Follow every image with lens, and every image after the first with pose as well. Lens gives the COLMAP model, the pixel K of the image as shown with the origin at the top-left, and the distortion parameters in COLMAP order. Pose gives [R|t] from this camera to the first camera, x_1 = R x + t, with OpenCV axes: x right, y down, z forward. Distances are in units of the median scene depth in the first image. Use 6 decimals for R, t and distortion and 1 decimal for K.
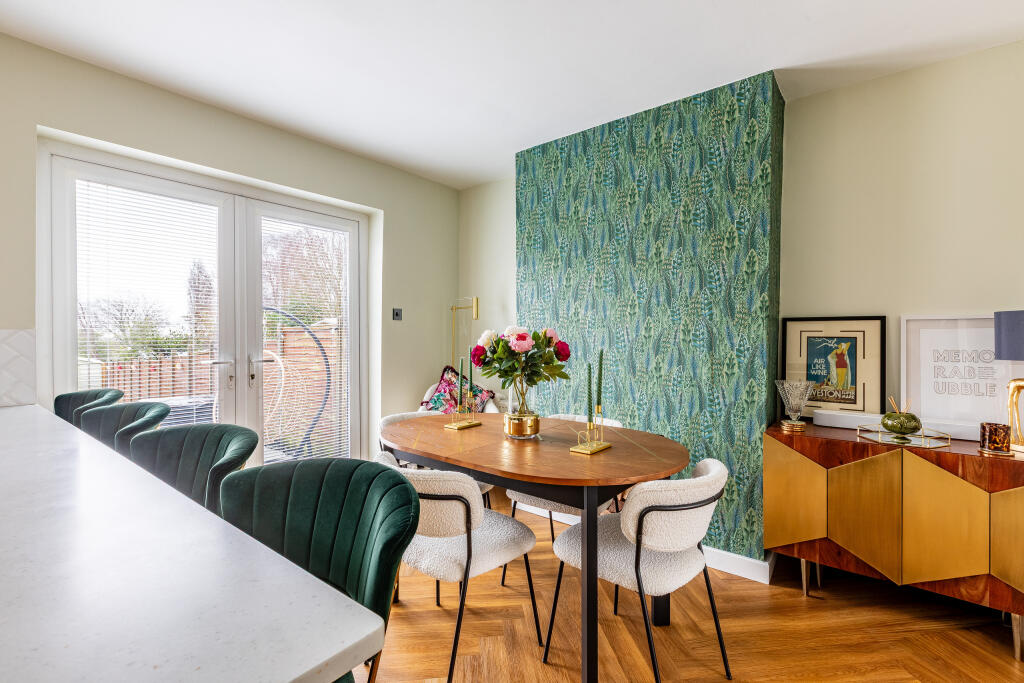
lens RADIAL K [[442.4, 0, 532.4], [0, 442.4, 338.9], [0, 0, 1]] dist [0.000288, 0.000245]
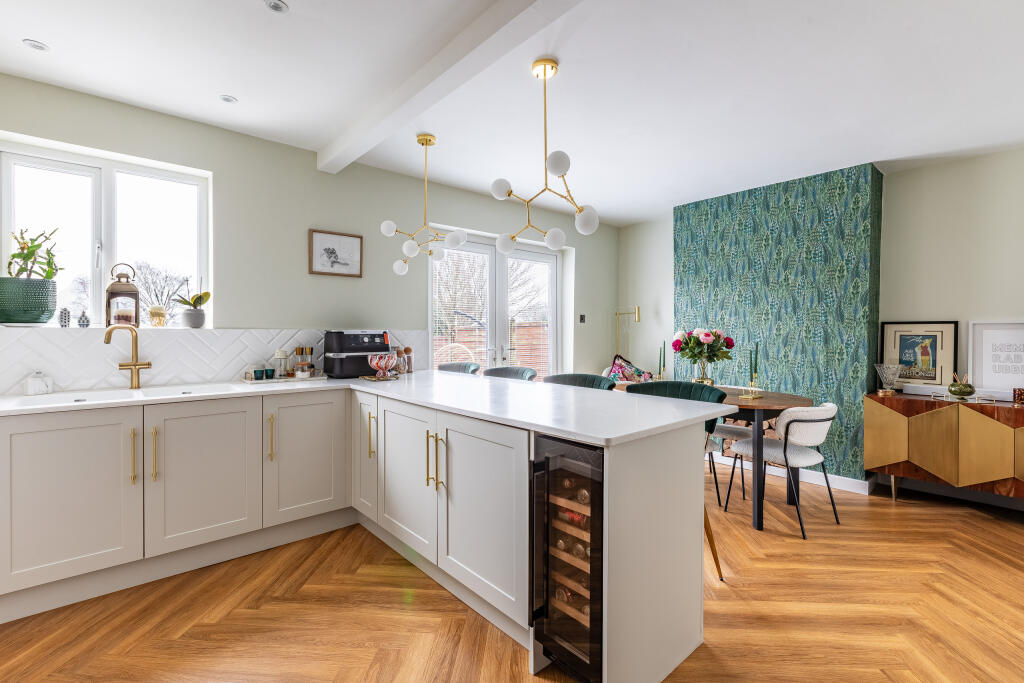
lens RADIAL K [[457.0, 0, 510.3], [0, 457.0, 335.4], [0, 0, 1]] dist [0.001296, -0.000567]
pose [[0.977180, 0.002661, -0.212397, -0.337695], [-0.002991, 0.999995, -0.001235, 0.002733], [0.212393, 0.001842, 0.977183, -0.798395]]
